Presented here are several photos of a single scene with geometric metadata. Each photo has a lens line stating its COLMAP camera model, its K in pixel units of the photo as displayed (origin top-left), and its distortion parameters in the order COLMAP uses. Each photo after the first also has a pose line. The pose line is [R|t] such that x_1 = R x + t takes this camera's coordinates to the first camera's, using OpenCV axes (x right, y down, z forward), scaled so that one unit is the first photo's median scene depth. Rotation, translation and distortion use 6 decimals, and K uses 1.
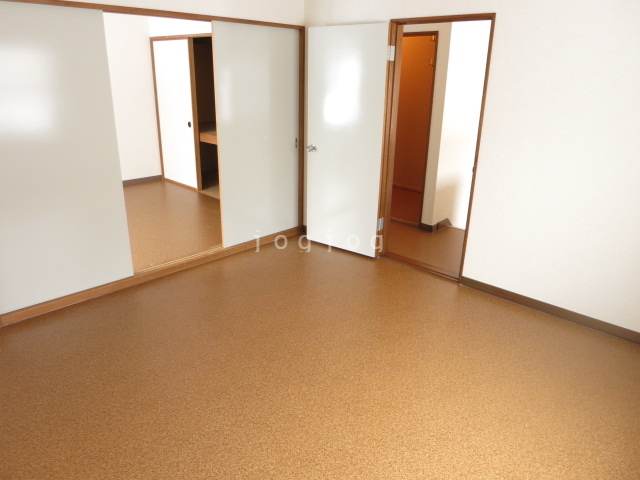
lens RADIAL K [[477.6, 0, 320.0], [0, 477.6, 240.0], [0, 0, 1]] dist [-0.004005, -0.002373]
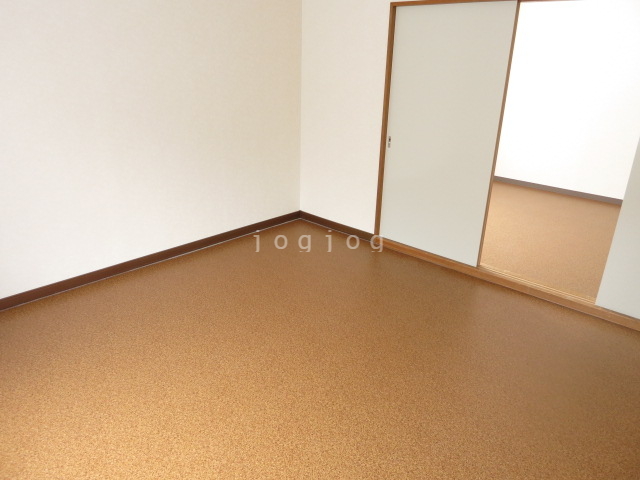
lens RADIAL K [[477.6, 0, 320.0], [0, 477.6, 240.0], [0, 0, 1]] dist [-0.004005, -0.002373]
pose [[0.026995, 0.354567, -0.934641, 0.528628], [-0.362394, 0.874849, 0.321418, -0.182251], [0.931634, 0.330031, 0.152109, 0.513661]]
